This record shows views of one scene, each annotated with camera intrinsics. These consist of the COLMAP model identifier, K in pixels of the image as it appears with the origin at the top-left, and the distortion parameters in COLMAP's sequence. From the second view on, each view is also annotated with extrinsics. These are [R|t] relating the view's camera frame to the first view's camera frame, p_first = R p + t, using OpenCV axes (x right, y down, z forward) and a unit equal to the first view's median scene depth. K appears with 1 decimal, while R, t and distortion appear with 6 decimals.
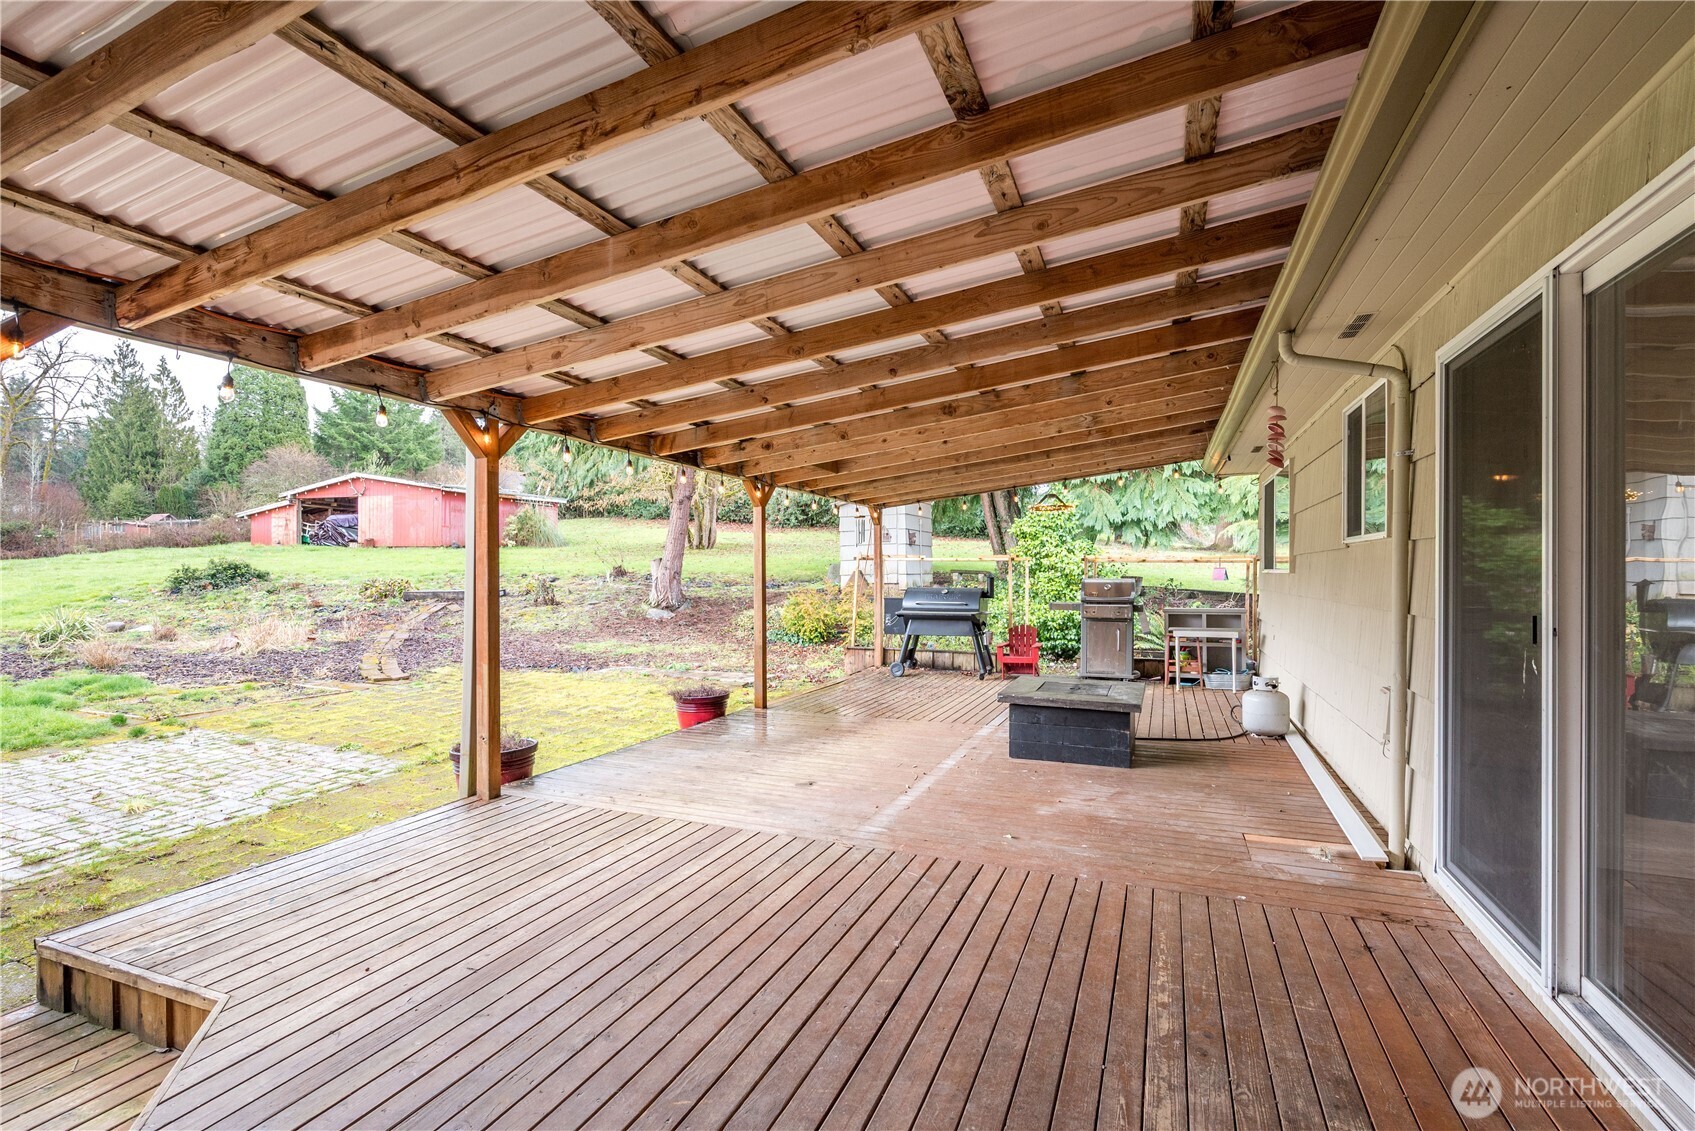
lens RADIAL K [[751.7, 0, 849.4], [0, 751.7, 563.6], [0, 0, 1]] dist [-0.009581, -0.000021]
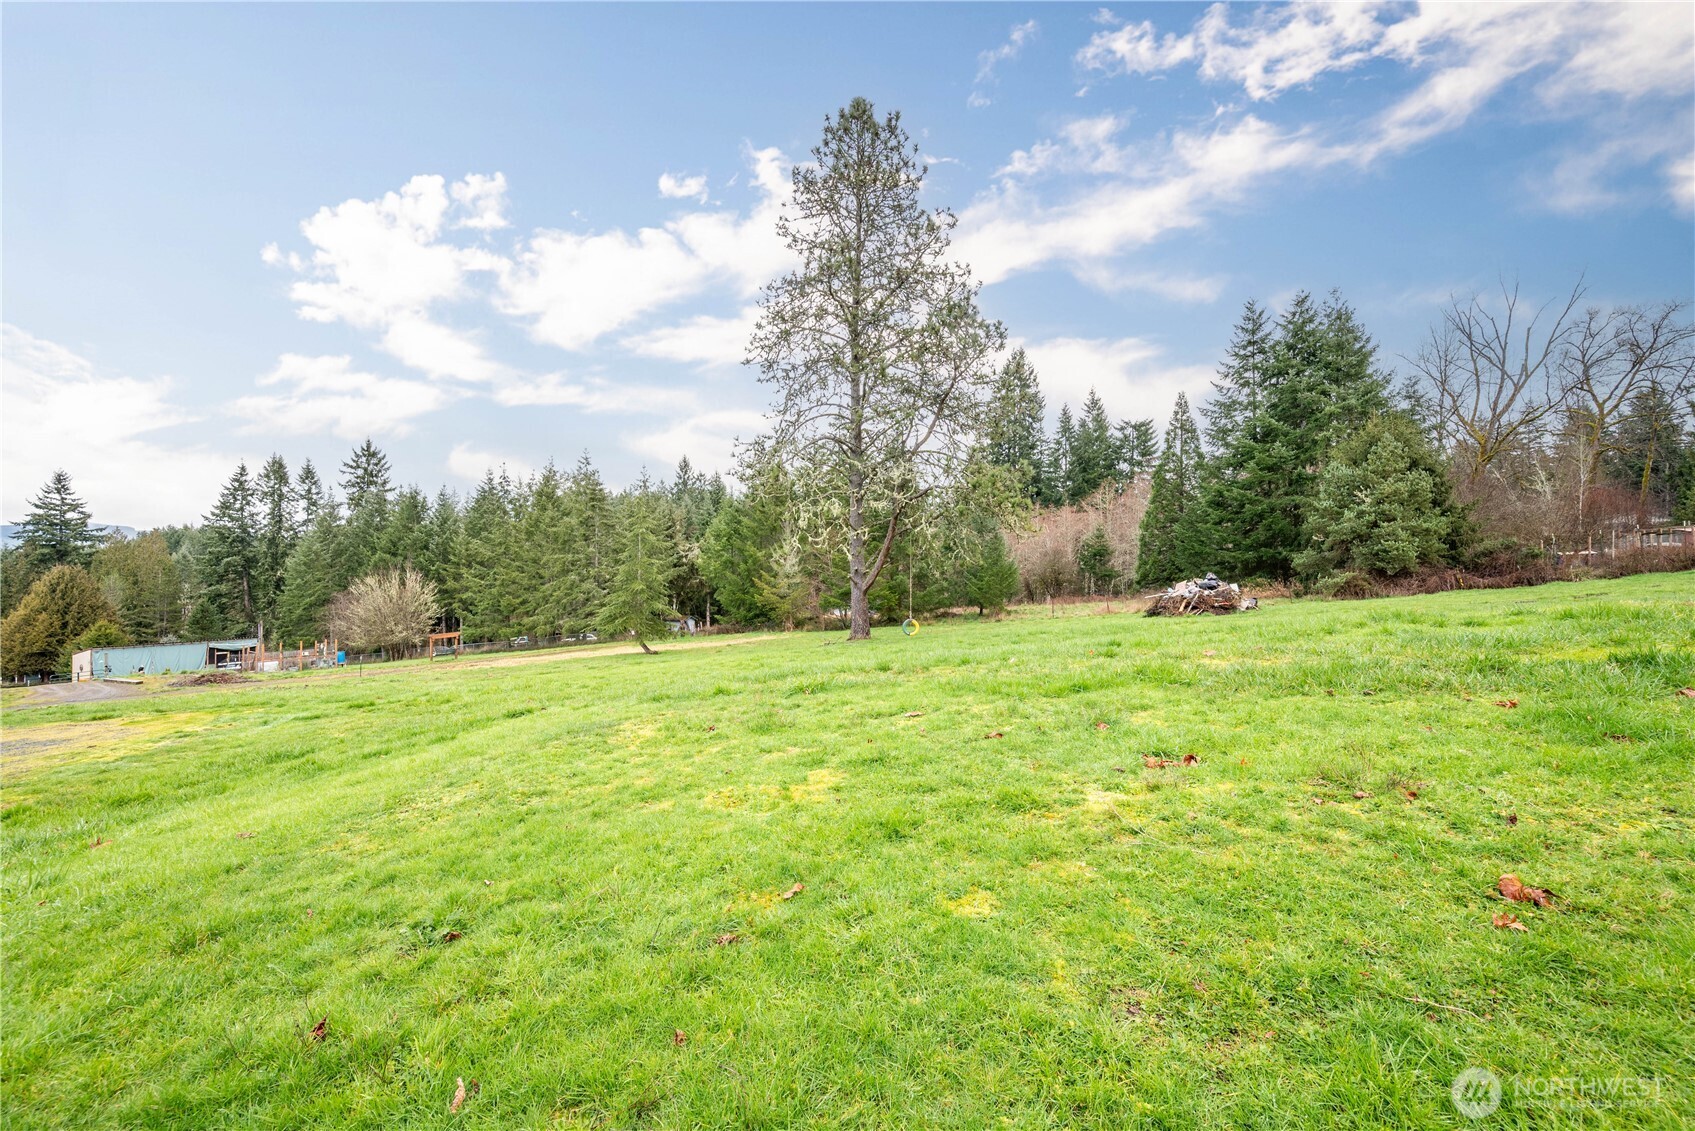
lens RADIAL K [[672.5, 0, 850.0], [0, 672.5, 566.3], [0, 0, 1]] dist [-0.000077, -0.000001]
pose [[-0.155742, -0.011559, -0.987730, -0.288540], [0.005298, 0.999907, -0.012536, -0.020587], [0.987784, -0.007185, -0.155666, 0.400105]]
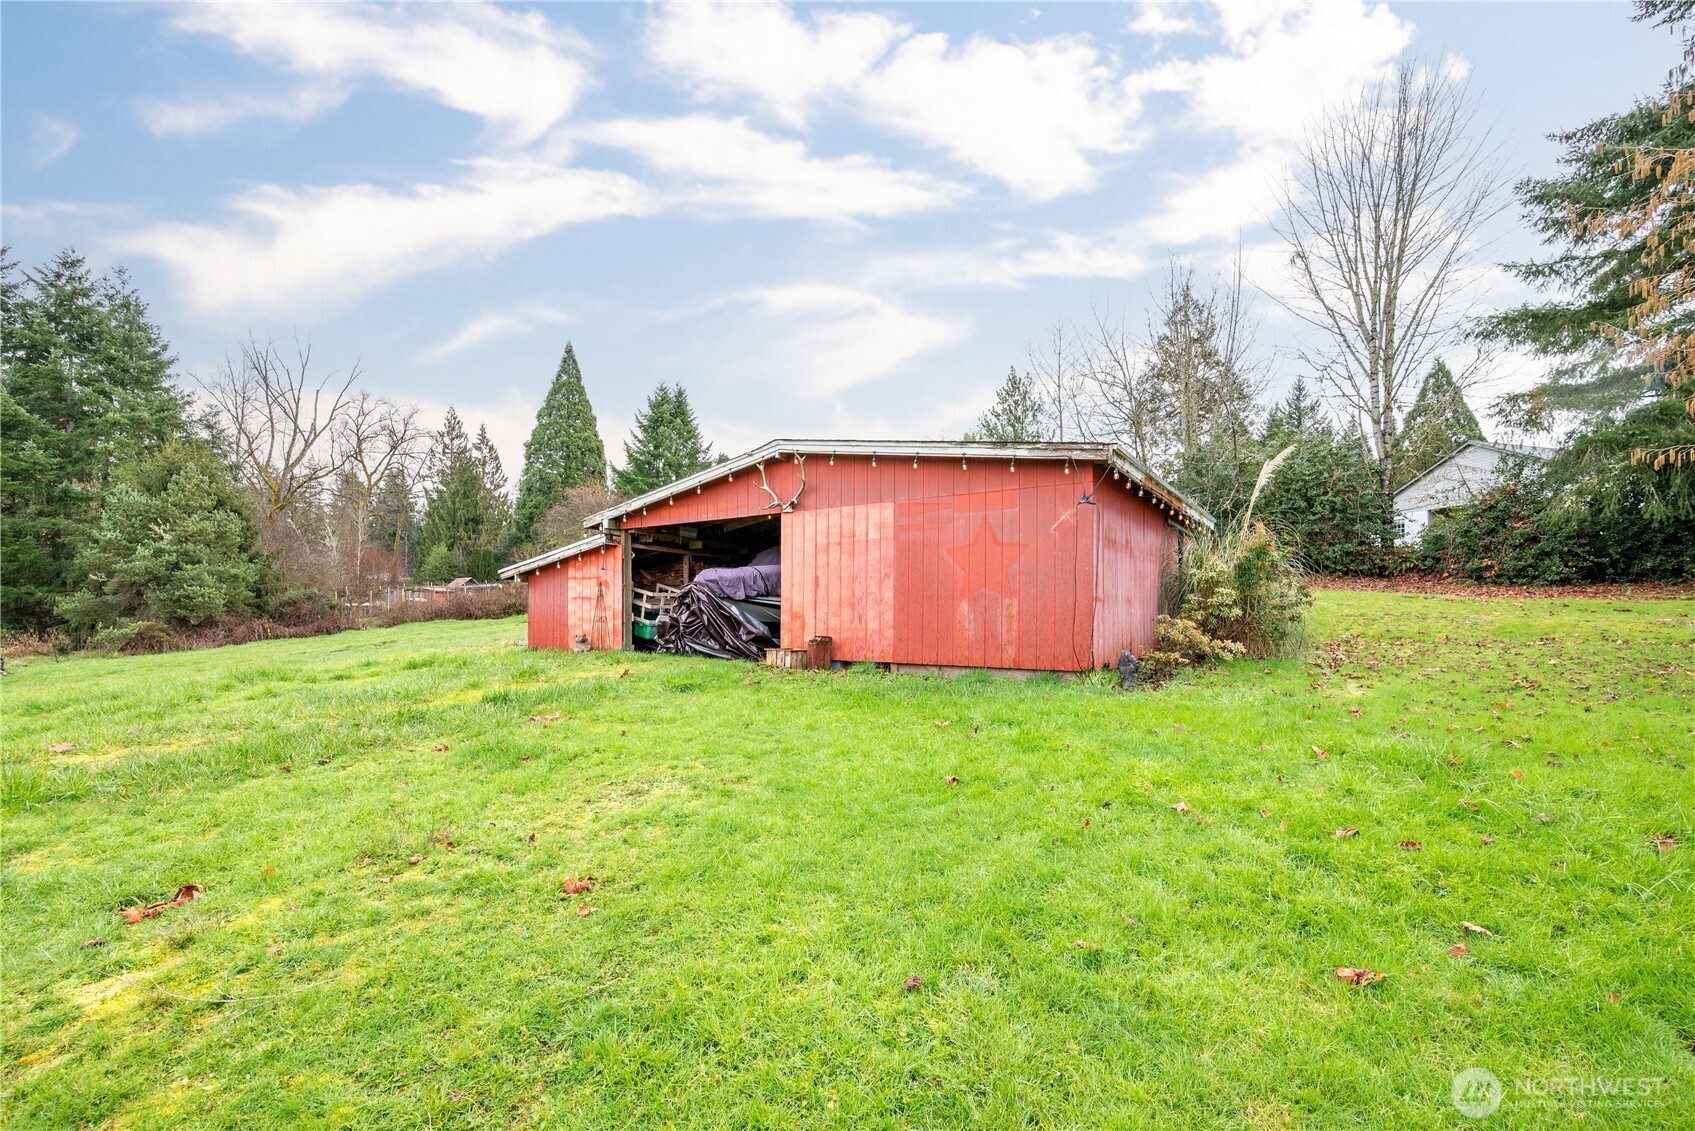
lens RADIAL K [[725.8, 0, 849.7], [0, 725.8, 619.4], [0, 0, 1]] dist [-0.000907, -0.000297]
pose [[0.956867, 0.001343, -0.290522, -0.295950], [-0.001462, 0.999999, -0.000192, -0.022640], [0.290521, 0.000608, 0.956868, 0.385522]]
